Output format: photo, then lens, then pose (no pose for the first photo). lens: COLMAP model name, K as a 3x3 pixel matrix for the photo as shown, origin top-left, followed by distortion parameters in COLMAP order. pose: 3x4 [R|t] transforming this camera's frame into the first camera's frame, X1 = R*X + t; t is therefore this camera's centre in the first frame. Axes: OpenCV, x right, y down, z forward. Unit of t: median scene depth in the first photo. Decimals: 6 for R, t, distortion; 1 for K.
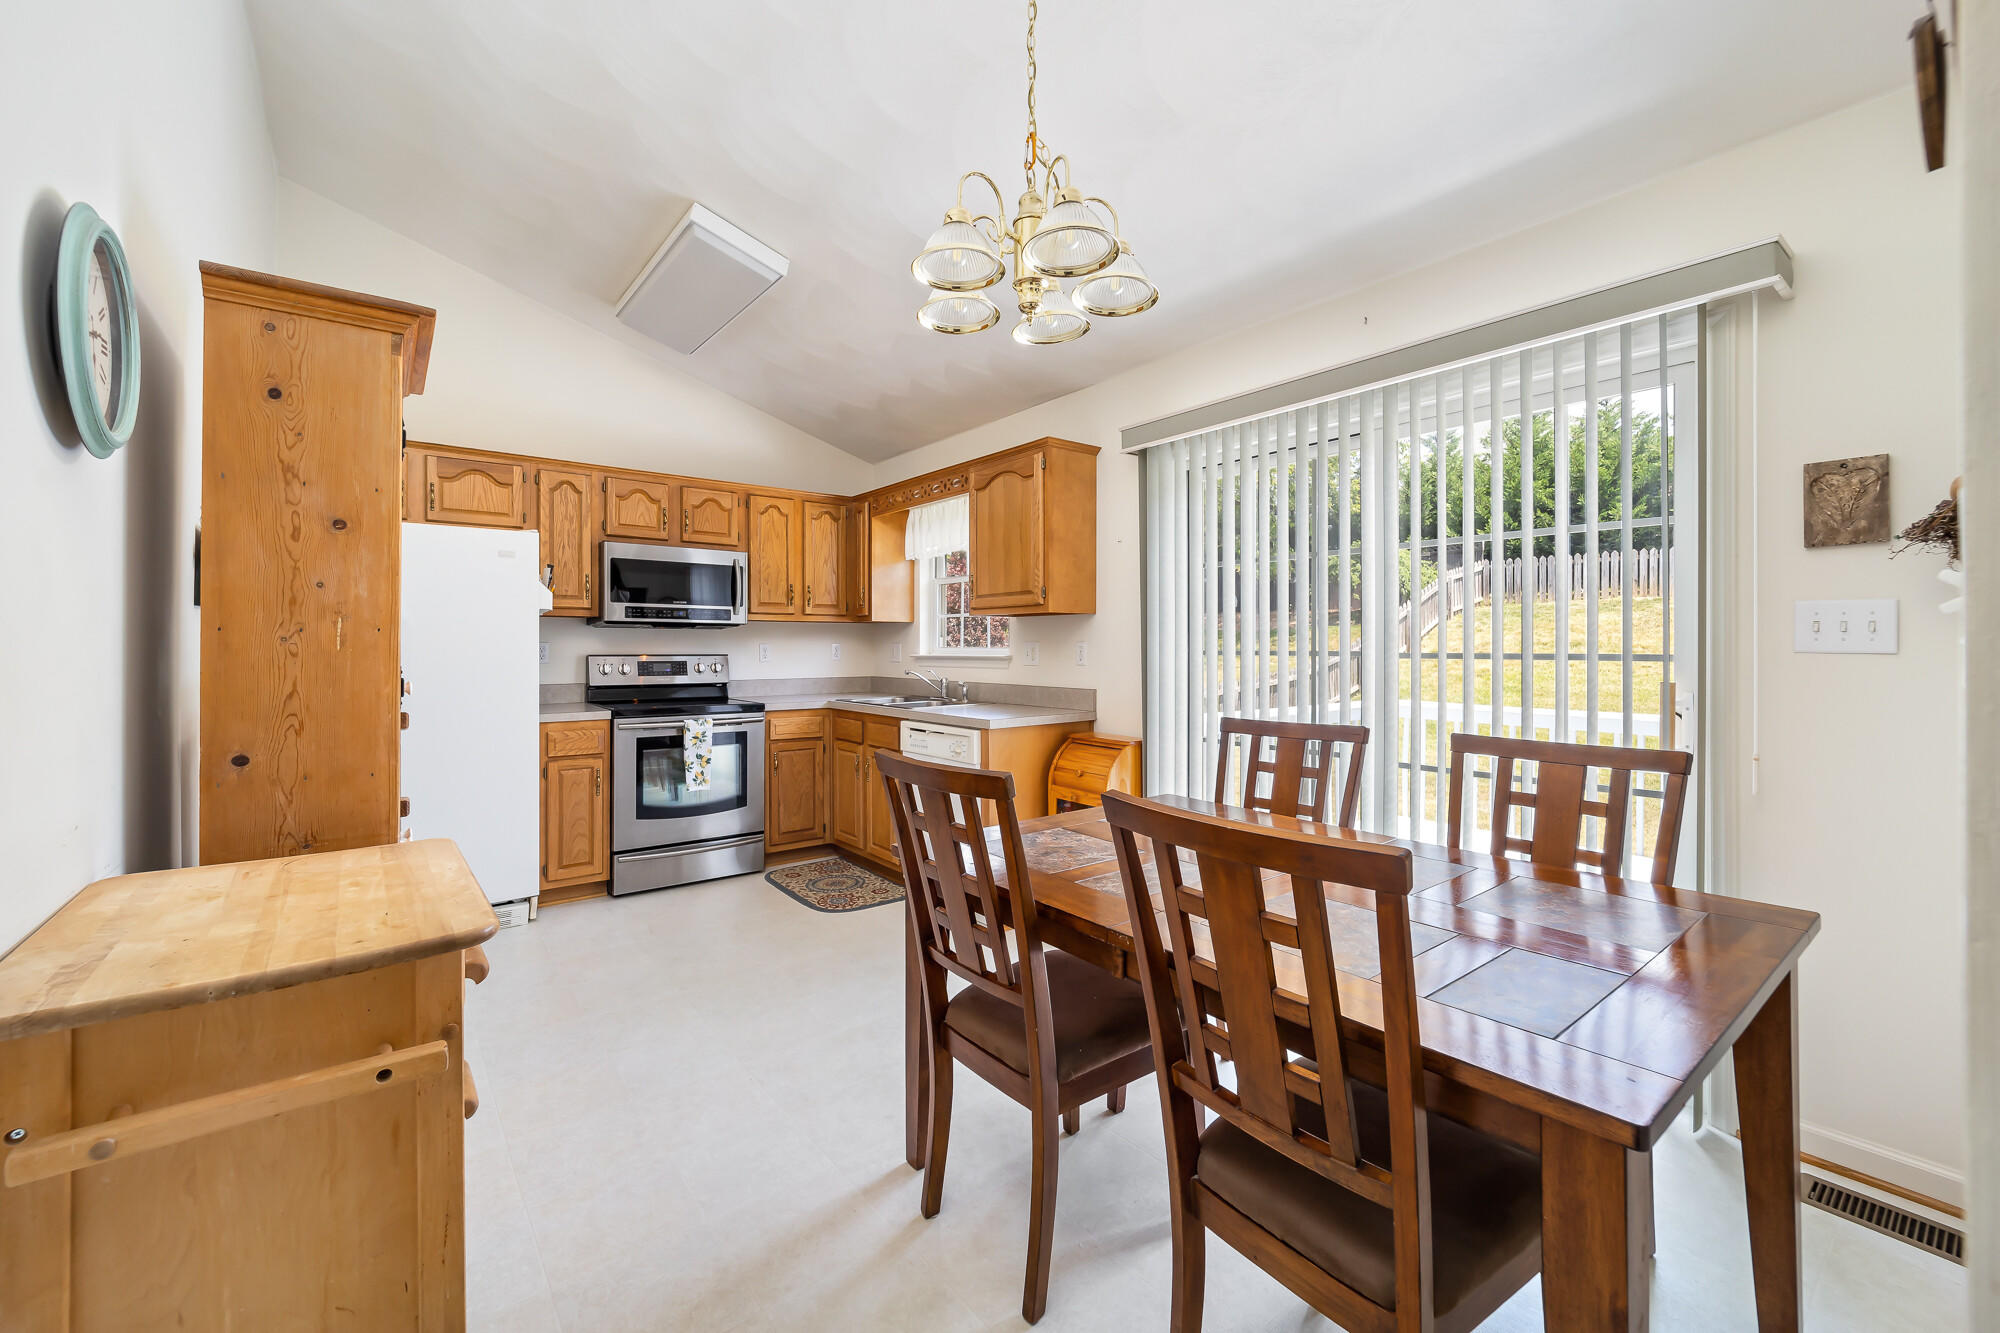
lens RADIAL K [[813.2, 0, 1000.0], [0, 813.2, 666.5], [0, 0, 1]] dist [-0.012691, -0.000311]
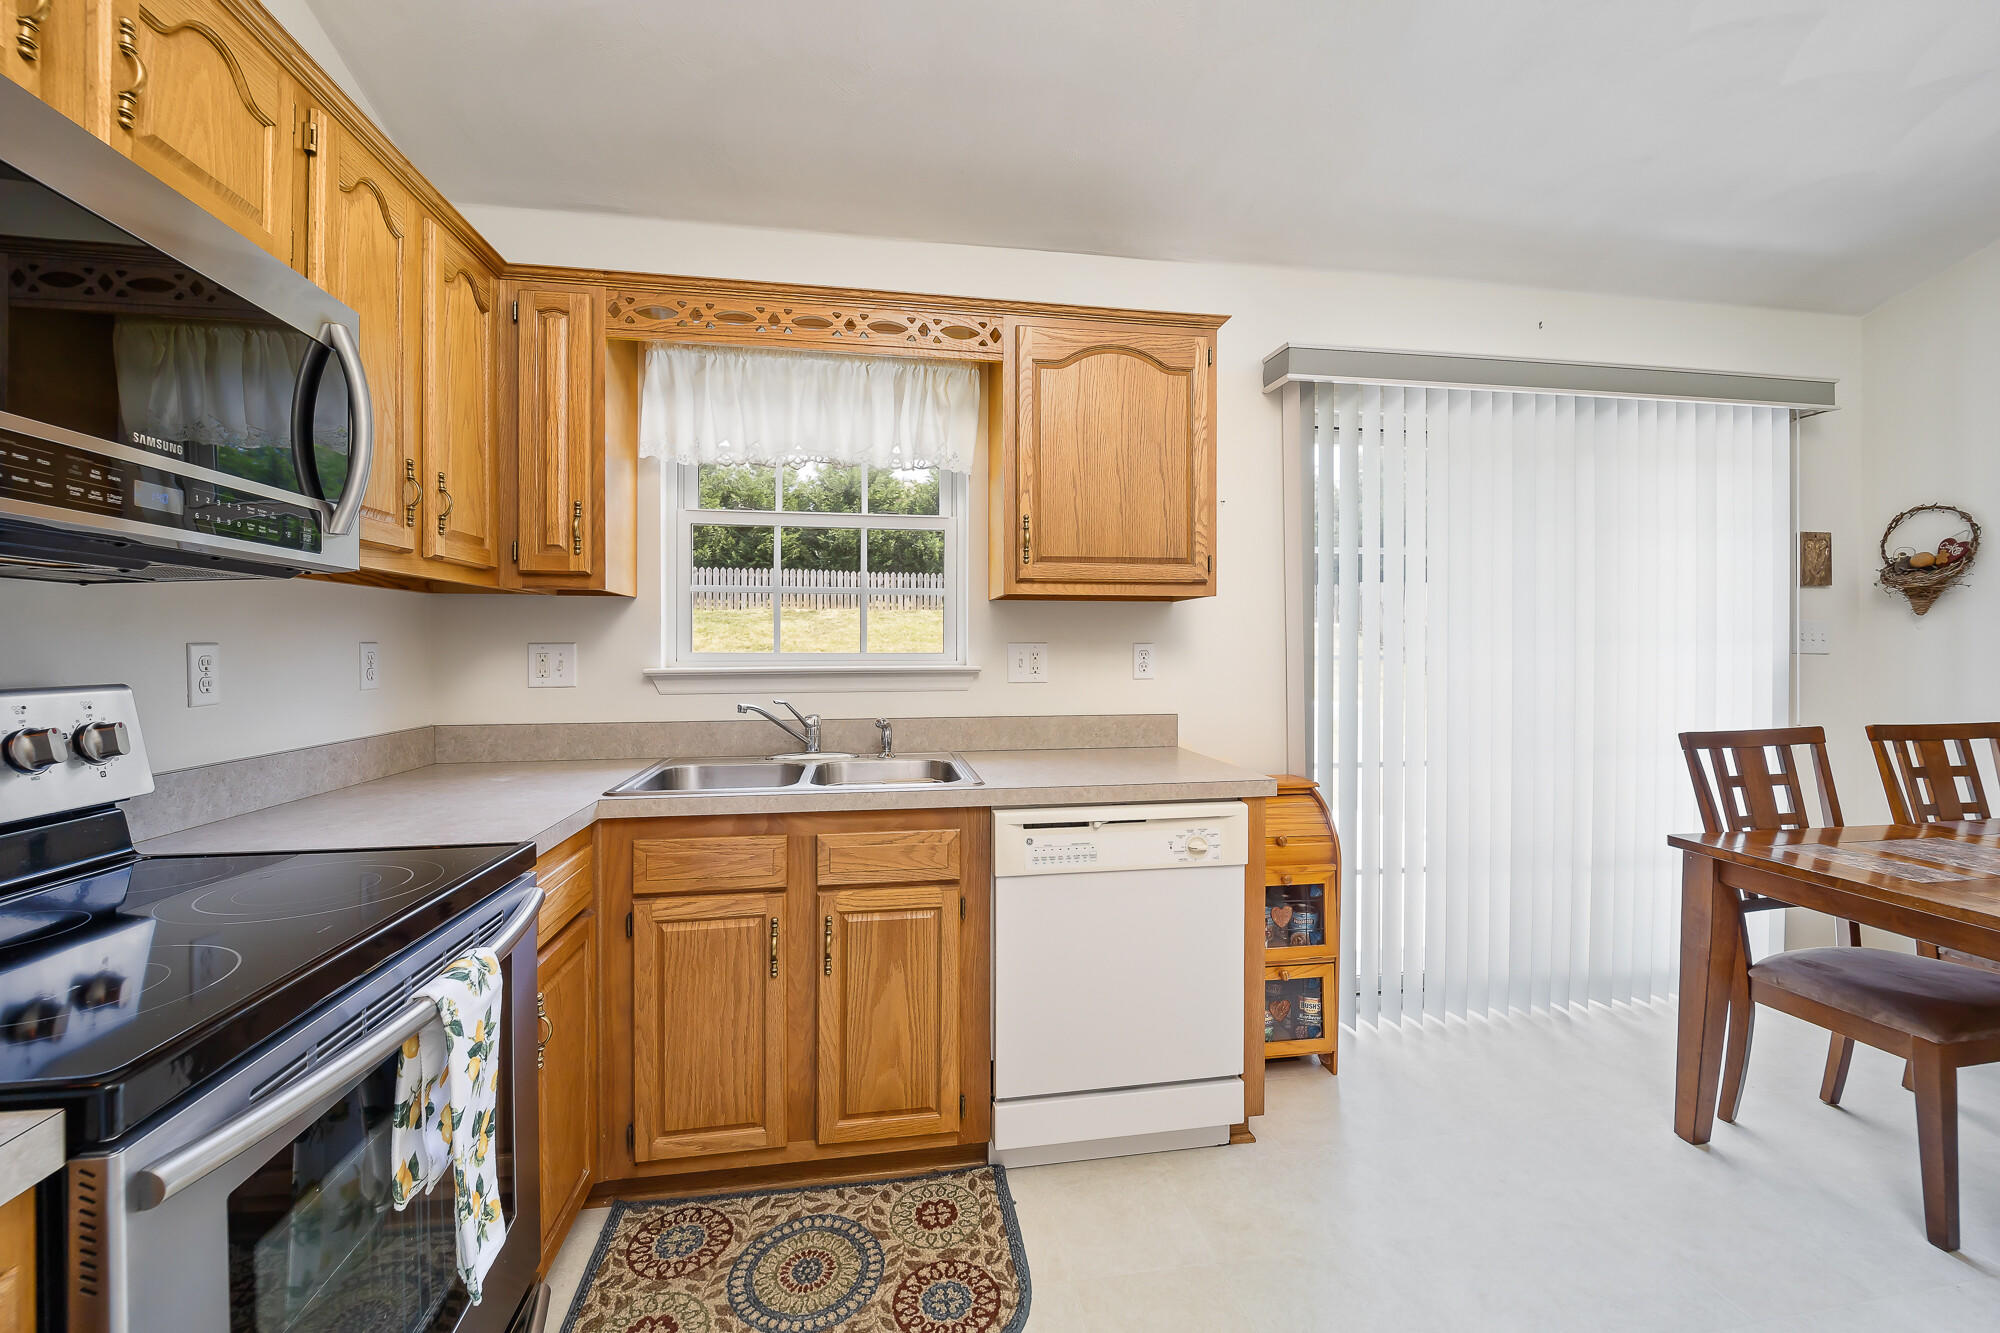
lens RADIAL K [[809.8, 0, 1000.0], [0, 809.8, 666.5], [0, 0, 1]] dist [0.000606, 0.000040]
pose [[0.479893, -0.018766, 0.877126, -0.494082], [0.020033, 0.999745, 0.010429, -0.020569], [-0.877098, 0.012566, 0.480146, 0.739147]]
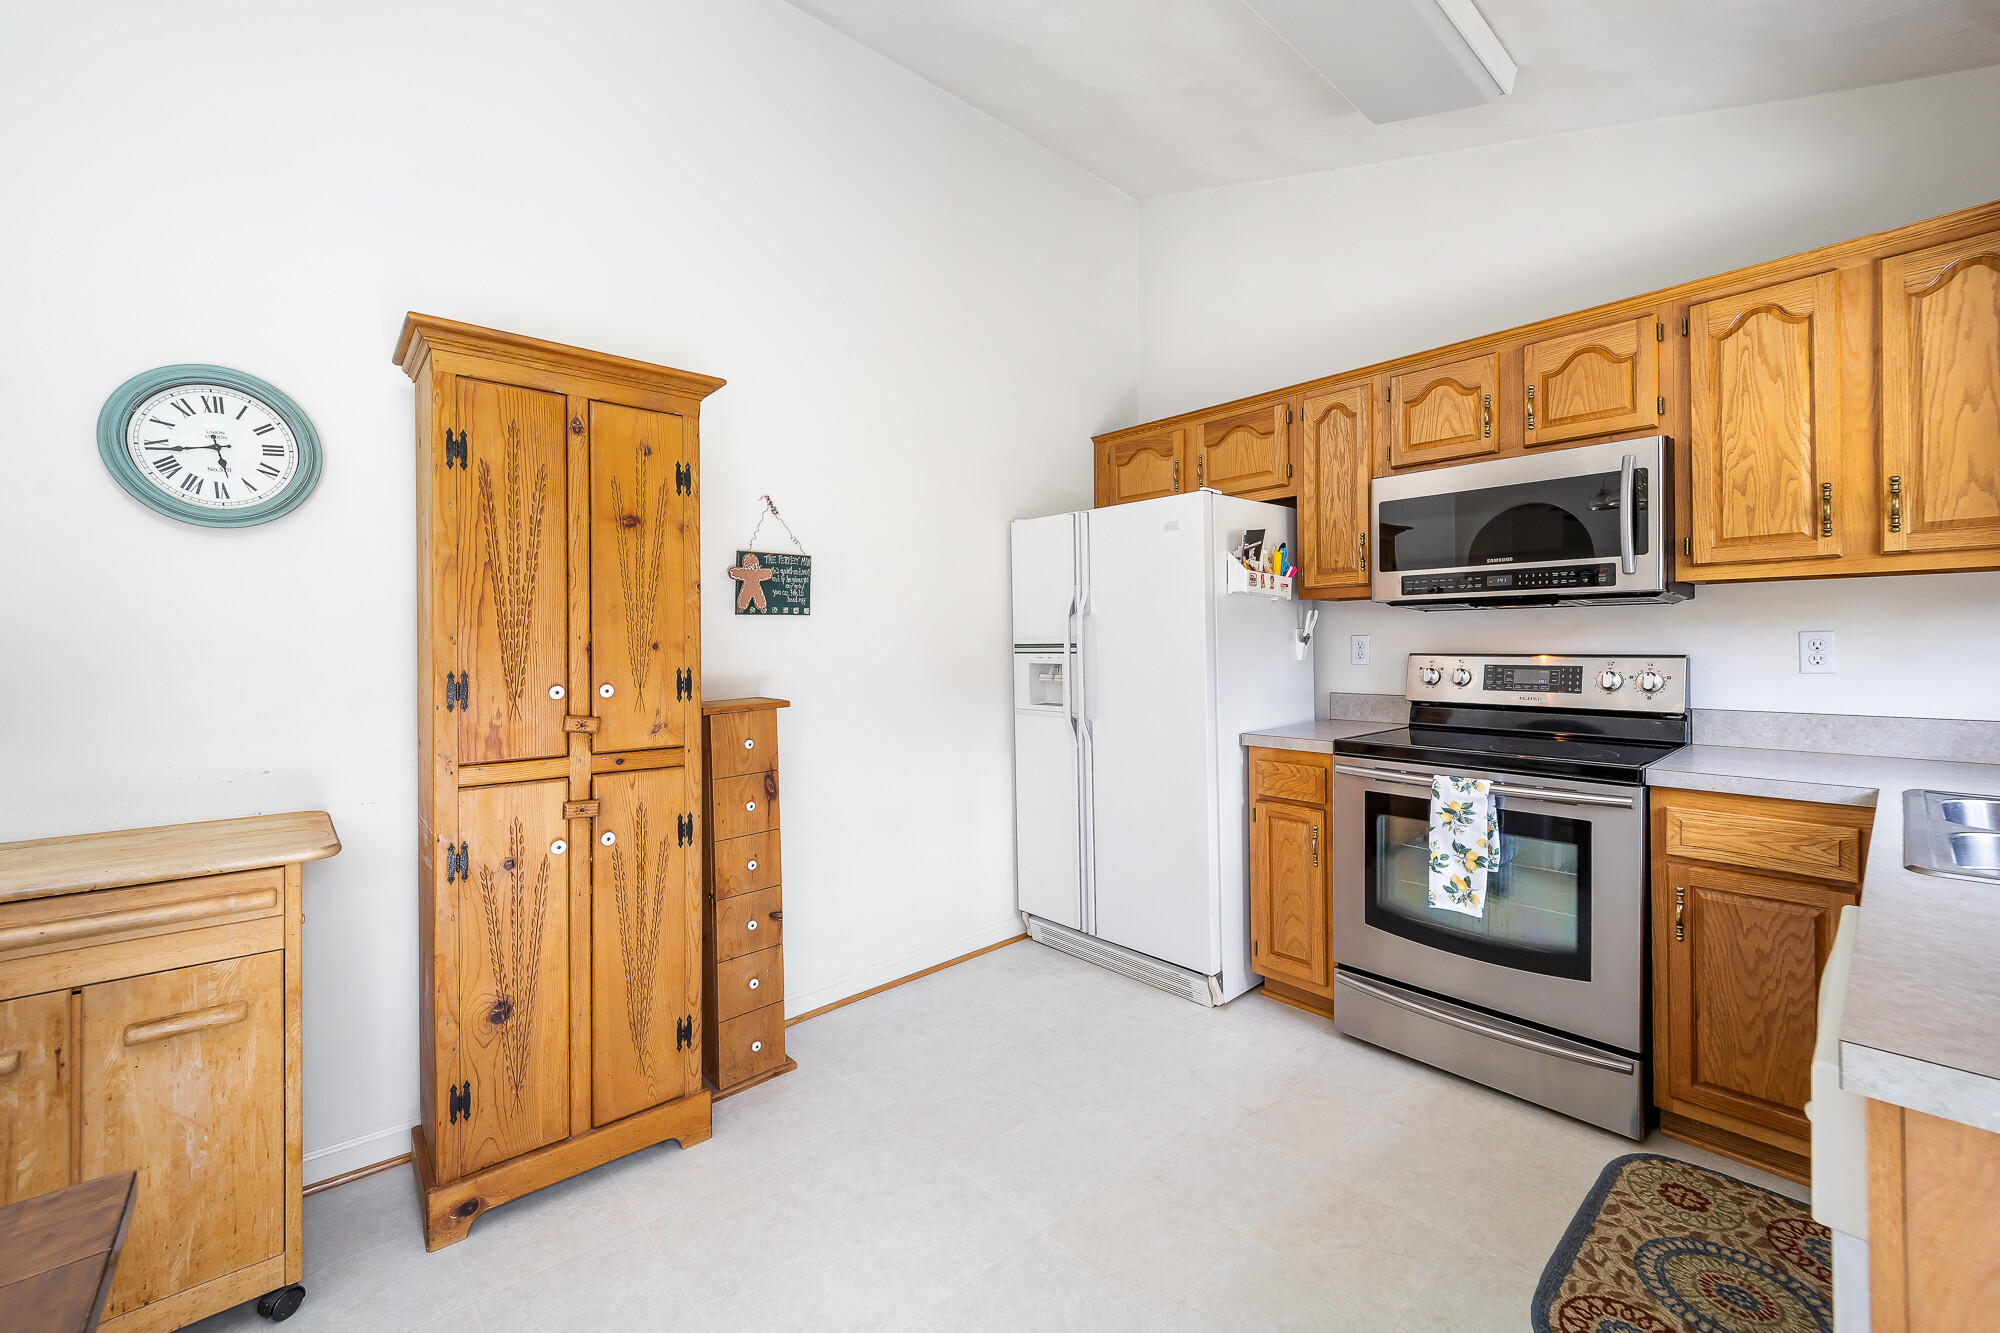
lens RADIAL K [[801.9, 0, 993.6], [0, 801.9, 647.0], [0, 0, 1]] dist [0.000018, -0.000066]
pose [[0.061518, 0.006309, -0.998086, 0.132261], [-0.012750, 0.999903, 0.005535, -0.019722], [0.998025, 0.012385, 0.061592, 0.649720]]
